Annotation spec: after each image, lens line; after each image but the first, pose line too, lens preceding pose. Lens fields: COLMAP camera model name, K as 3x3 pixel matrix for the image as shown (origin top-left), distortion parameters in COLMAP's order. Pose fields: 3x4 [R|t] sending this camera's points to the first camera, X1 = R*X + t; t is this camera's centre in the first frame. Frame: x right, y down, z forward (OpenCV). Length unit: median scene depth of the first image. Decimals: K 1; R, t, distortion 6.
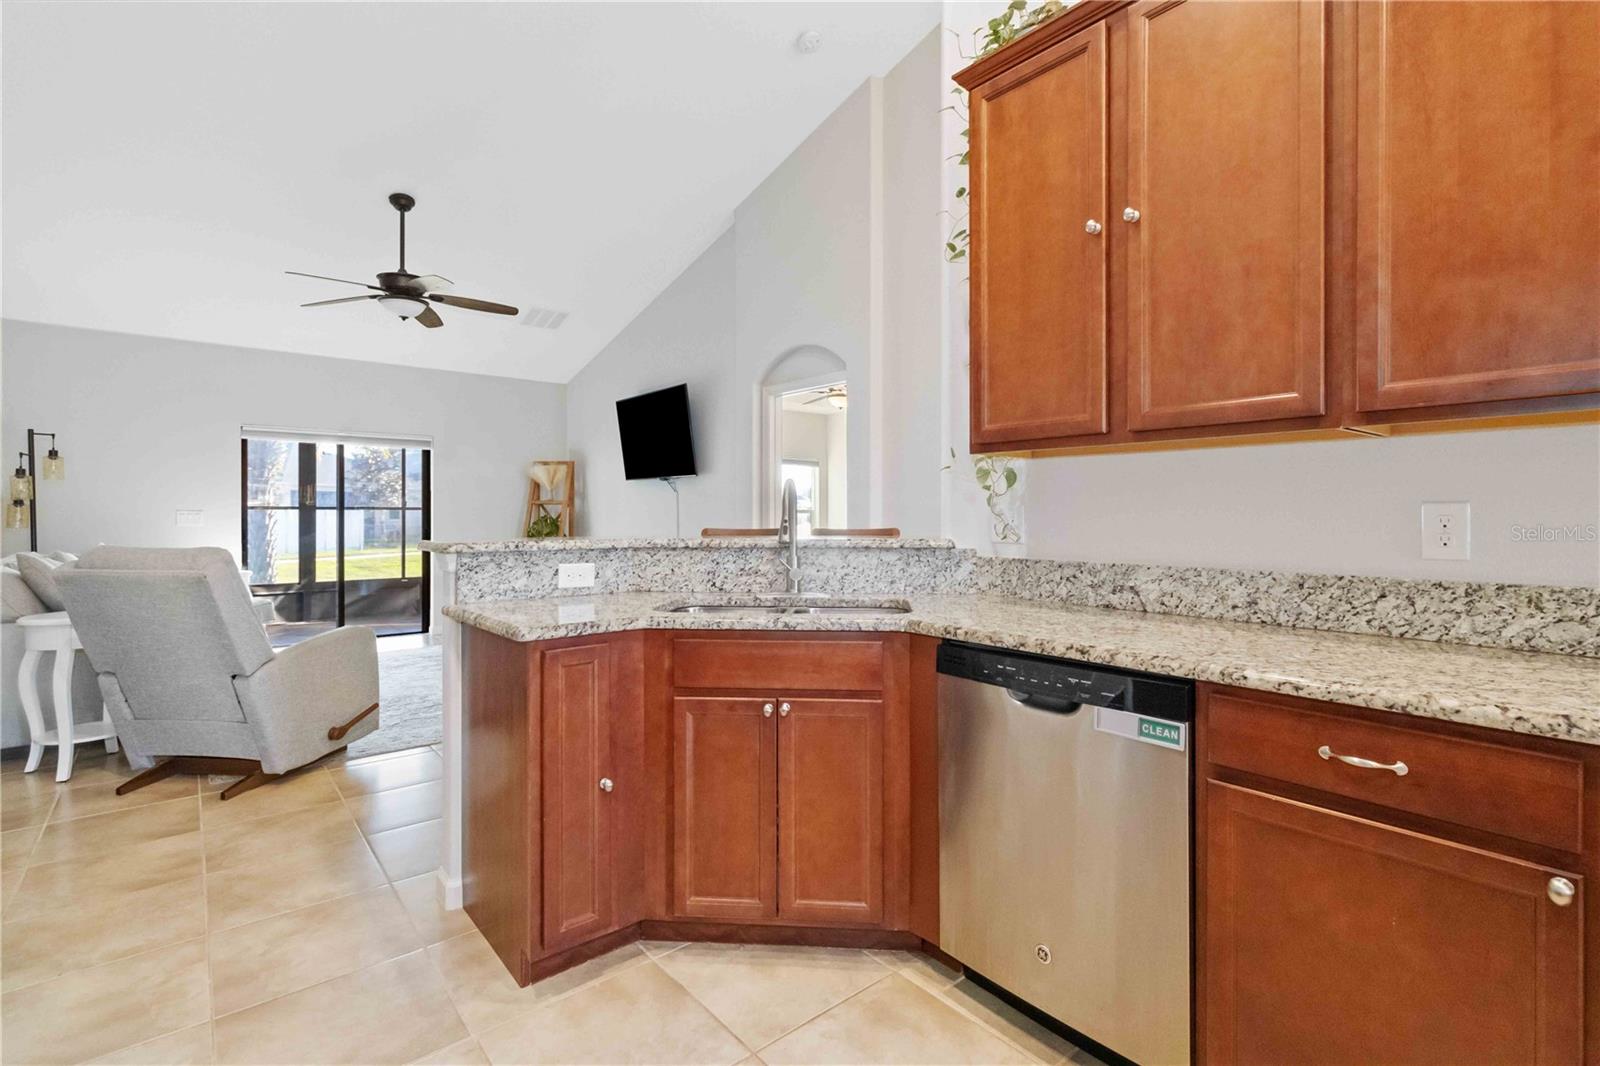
lens RADIAL K [[740.2, 0, 812.2], [0, 740.2, 513.7], [0, 0, 1]] dist [0.003704, 0.000014]
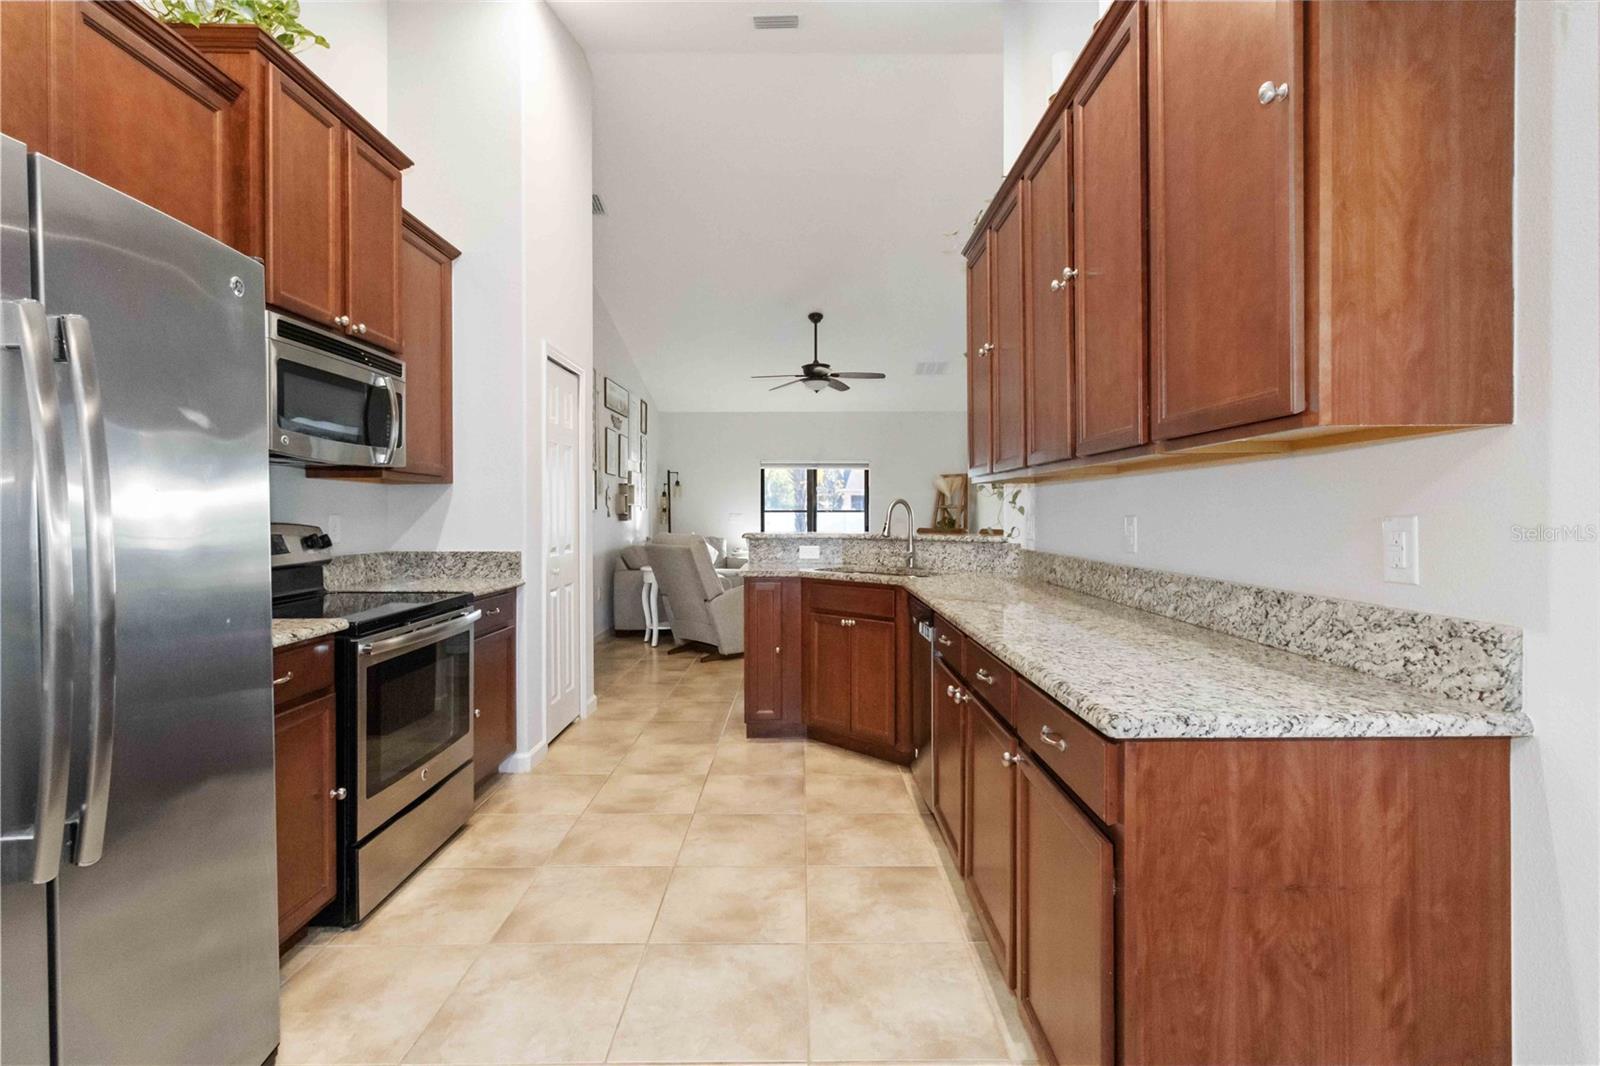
lens RADIAL K [[740.2, 0, 812.2], [0, 740.2, 513.7], [0, 0, 1]] dist [0.003704, 0.000014]
pose [[0.772064, -0.000720, -0.635544, 0.398917], [0.000838, 1.000000, -0.000115, -0.005915], [0.635544, -0.000444, 0.772064, -0.193277]]
